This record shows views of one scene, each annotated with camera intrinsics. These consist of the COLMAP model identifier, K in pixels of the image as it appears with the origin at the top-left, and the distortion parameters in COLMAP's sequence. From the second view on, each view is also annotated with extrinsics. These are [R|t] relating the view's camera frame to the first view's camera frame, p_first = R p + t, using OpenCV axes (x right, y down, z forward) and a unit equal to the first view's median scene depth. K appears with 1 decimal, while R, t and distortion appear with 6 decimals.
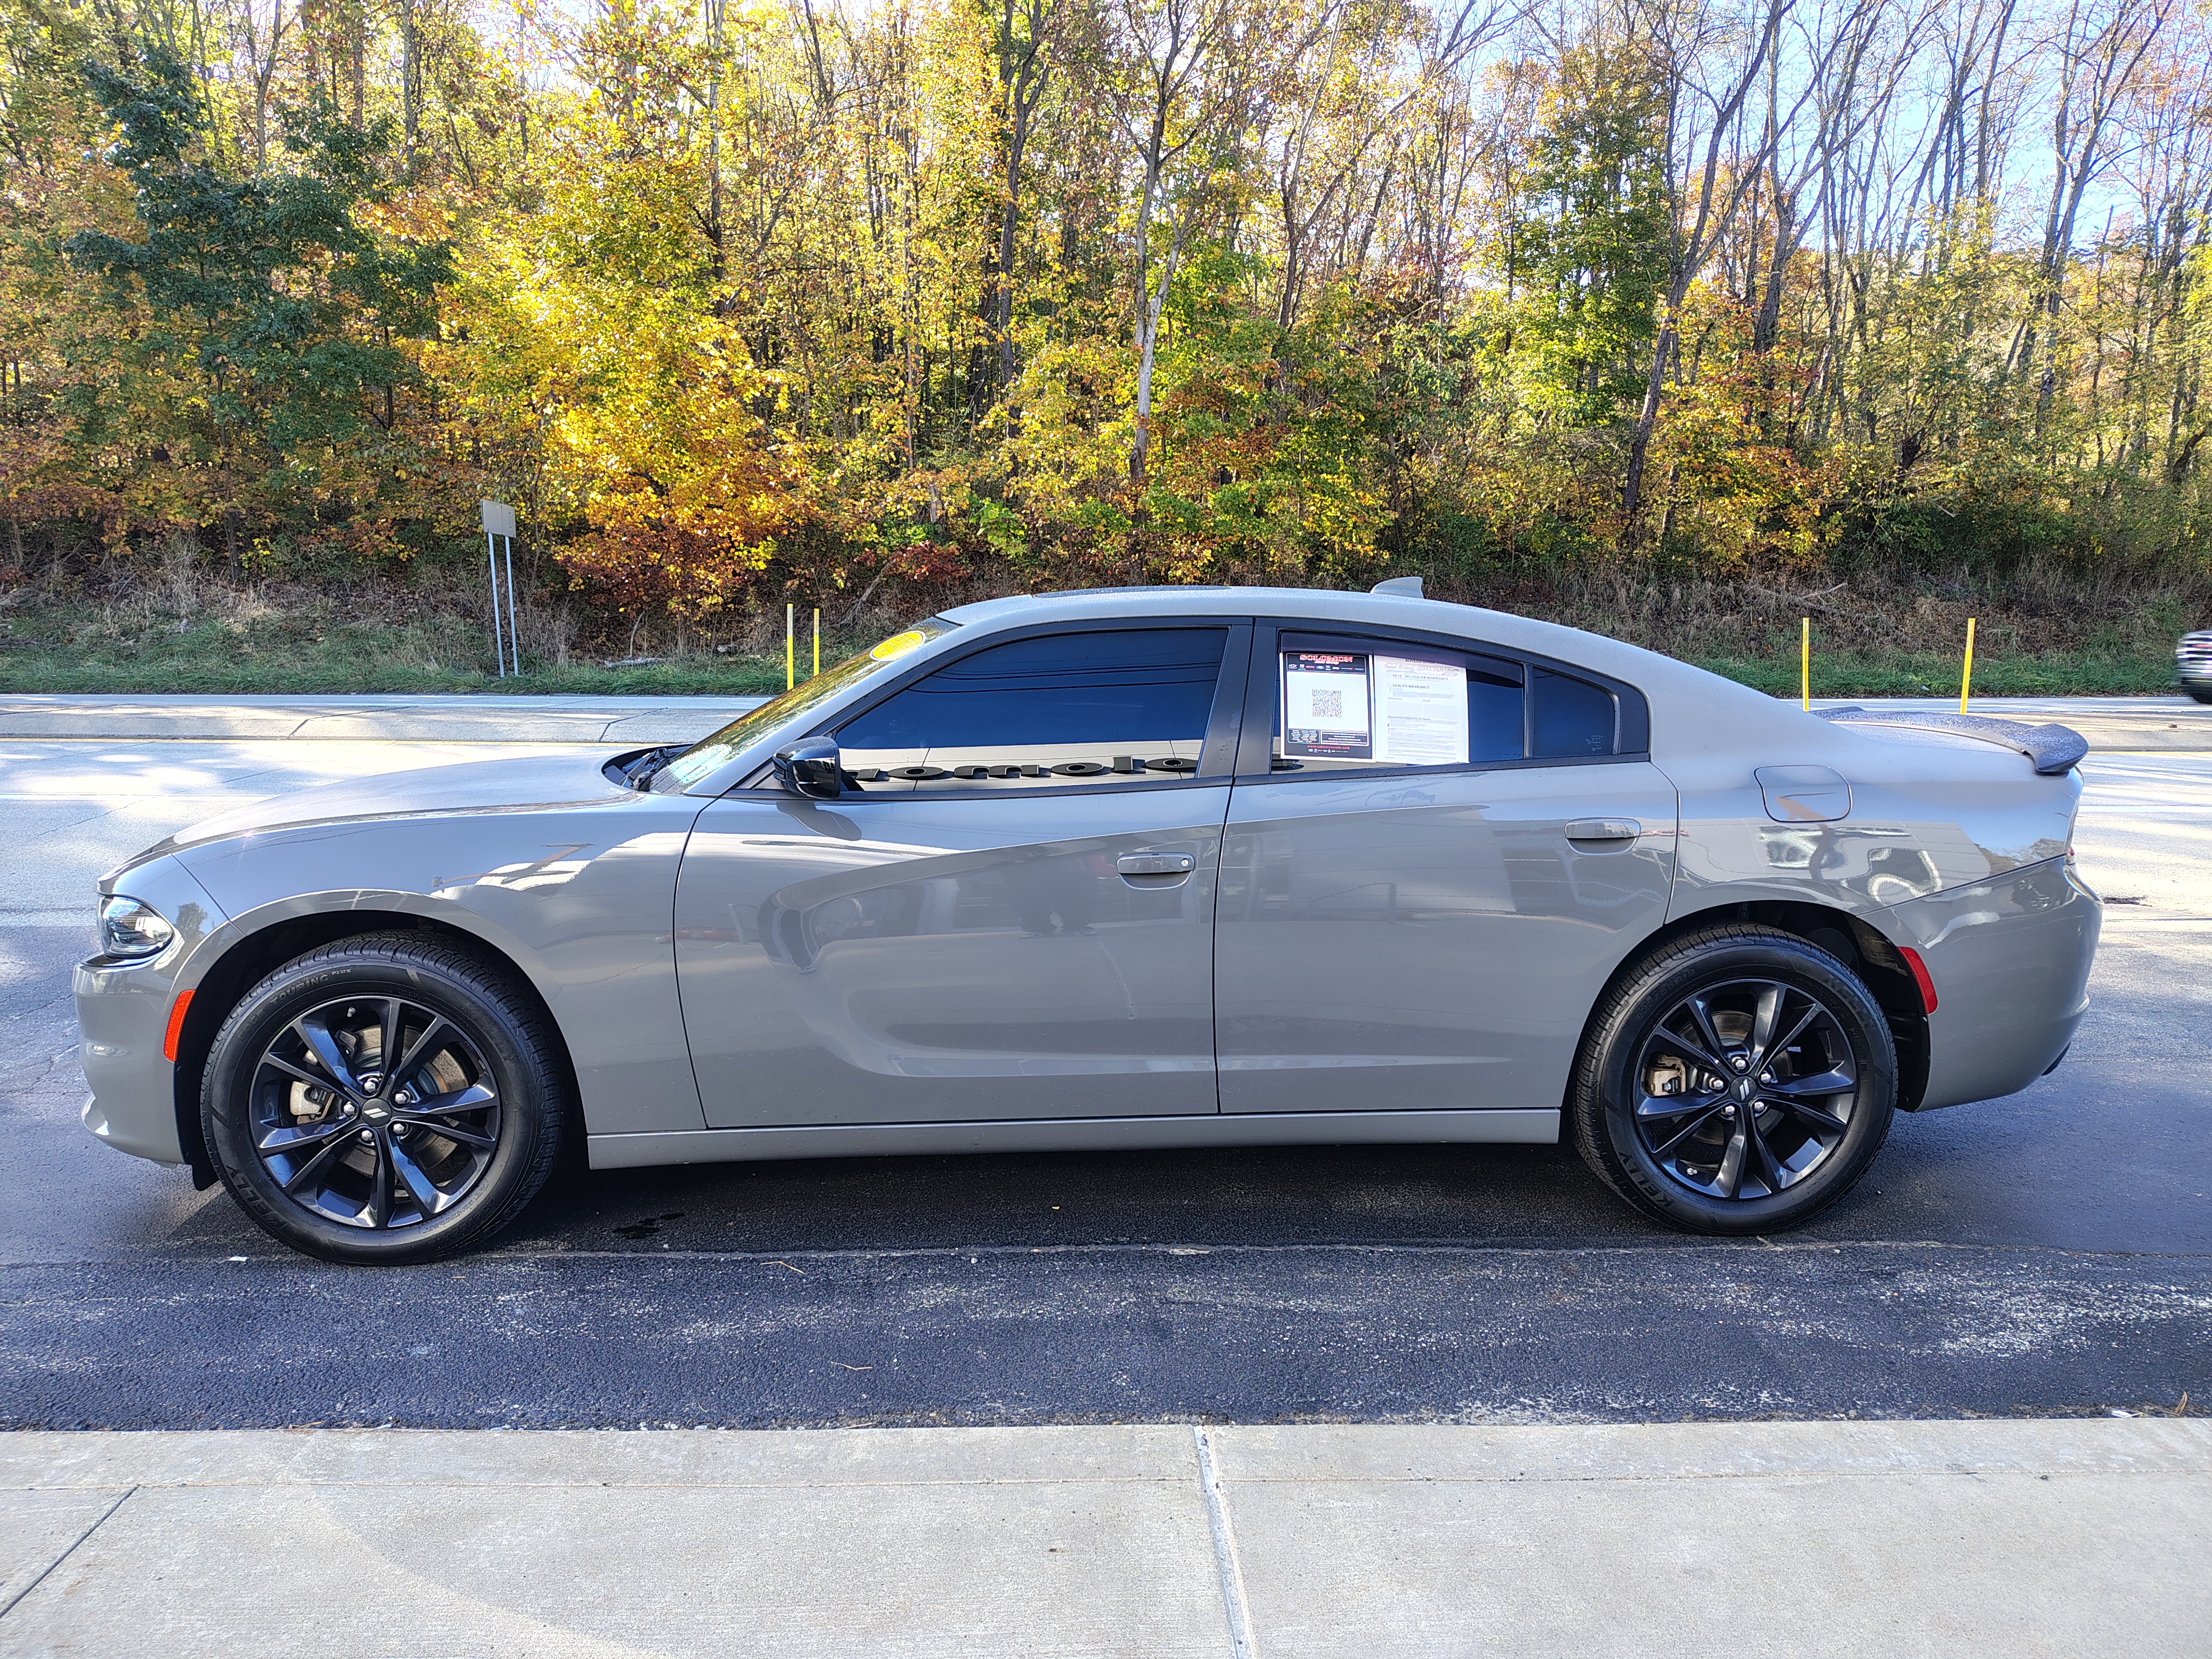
lens RADIAL K [[1514.6, 0, 1104.4], [0, 1514.6, 831.5], [0, 0, 1]] dist [0.020601, -0.026219]
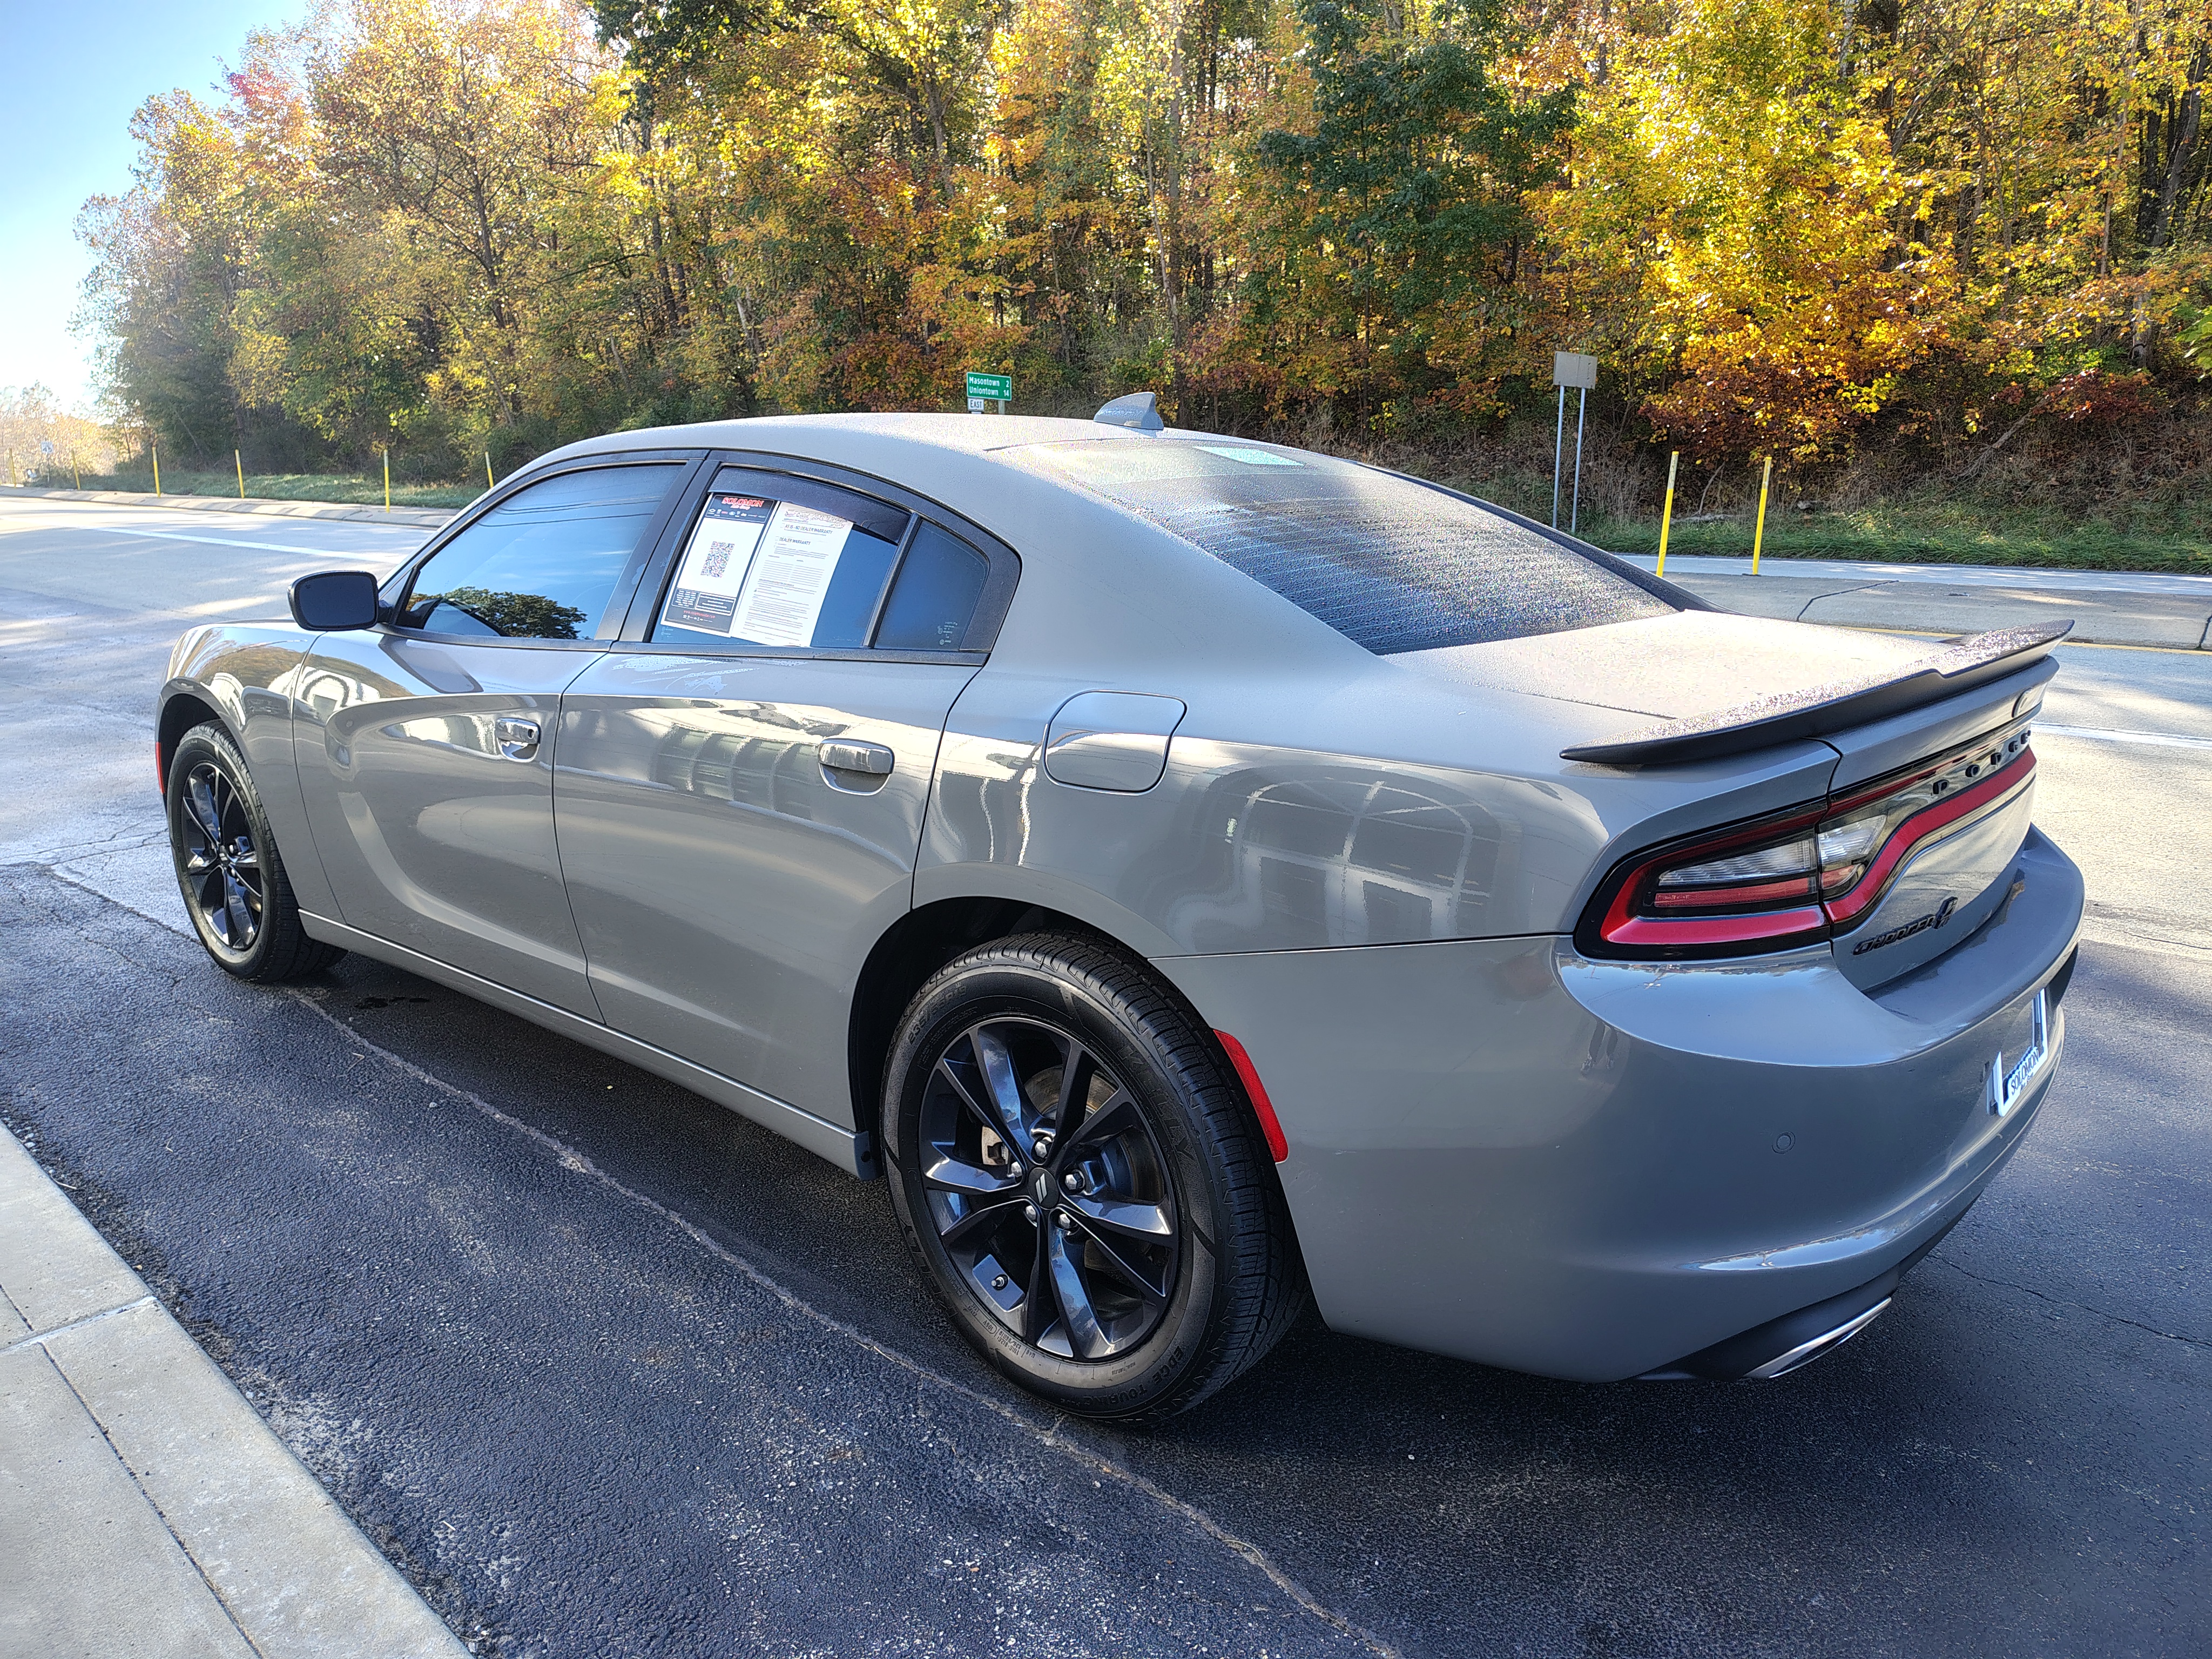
lens RADIAL K [[1514.6, 0, 1097.7], [0, 1514.6, 835.3], [0, 0, 1]] dist [0.020601, -0.026219]
pose [[0.711092, 0.155523, -0.685683, 0.096145], [-0.090708, 0.987372, 0.129881, -0.007113], [0.697223, -0.030161, 0.716219, 0.063121]]
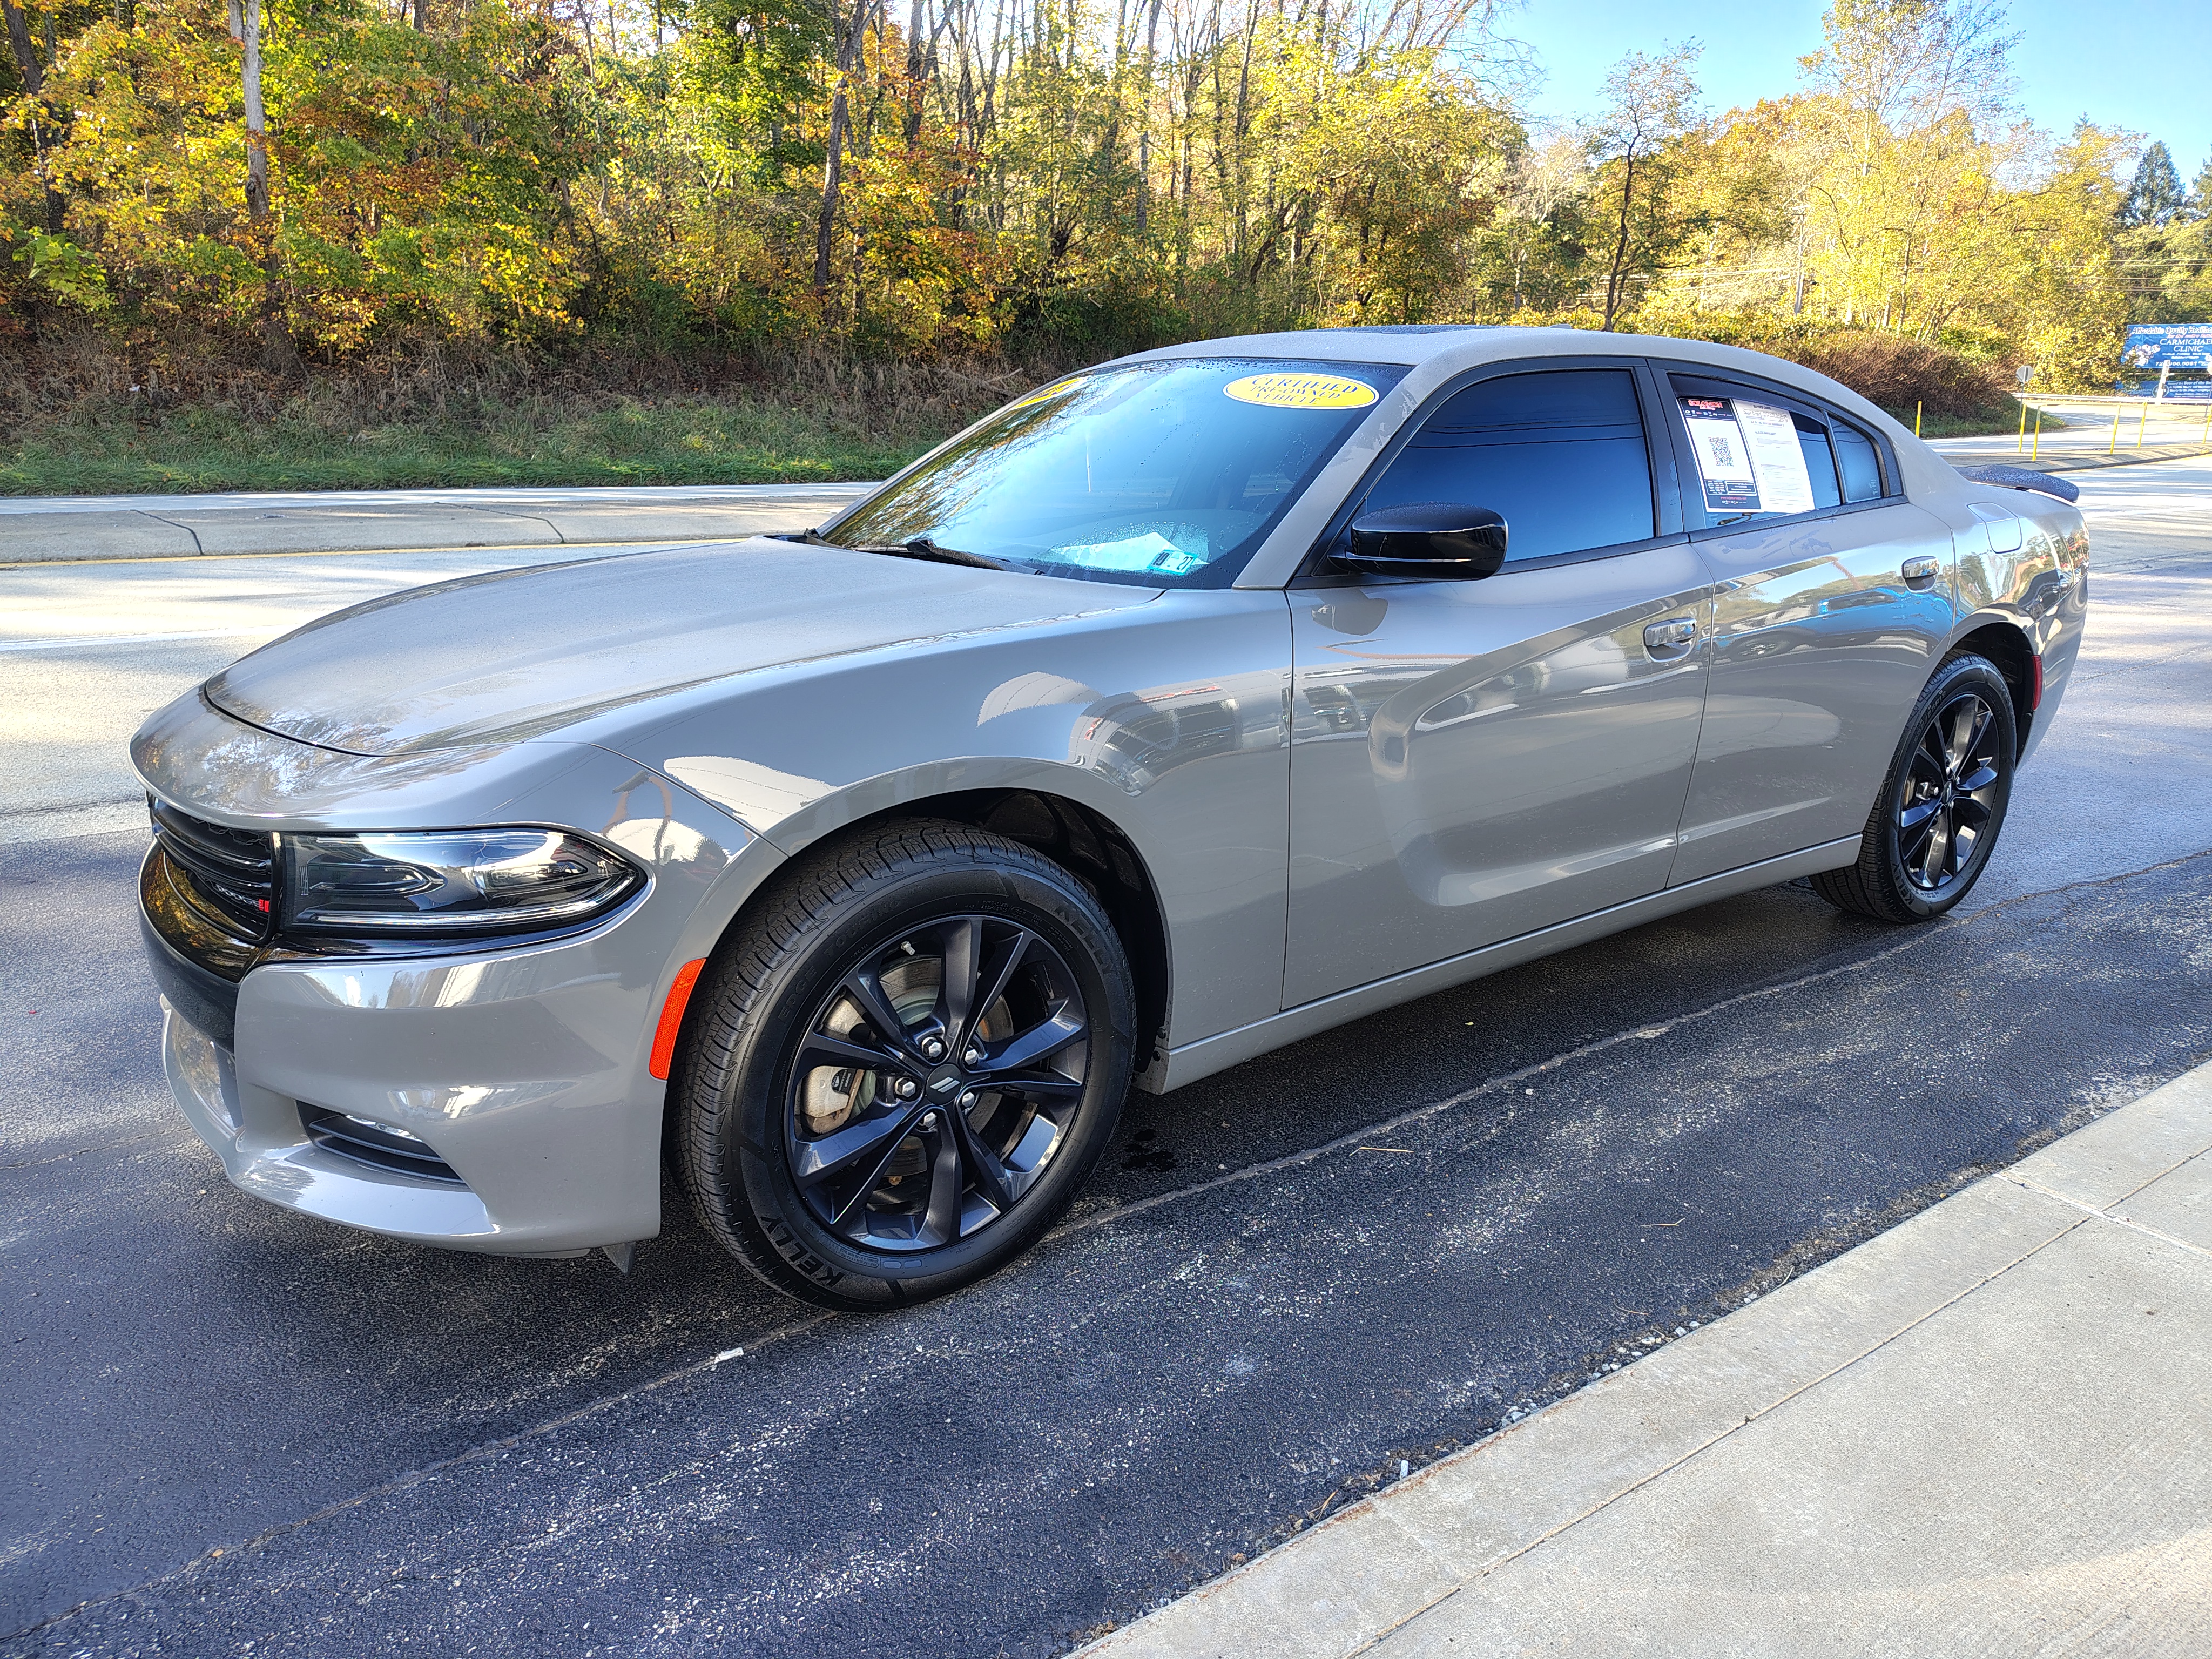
lens RADIAL K [[1514.6, 0, 1125.7], [0, 1514.6, 846.9], [0, 0, 1]] dist [0.020601, -0.026219]
pose [[0.832609, -0.147811, 0.533773, -0.080202], [0.069183, 0.983939, 0.164555, -0.002568], [-0.549523, -0.100082, 0.829462, 0.043073]]
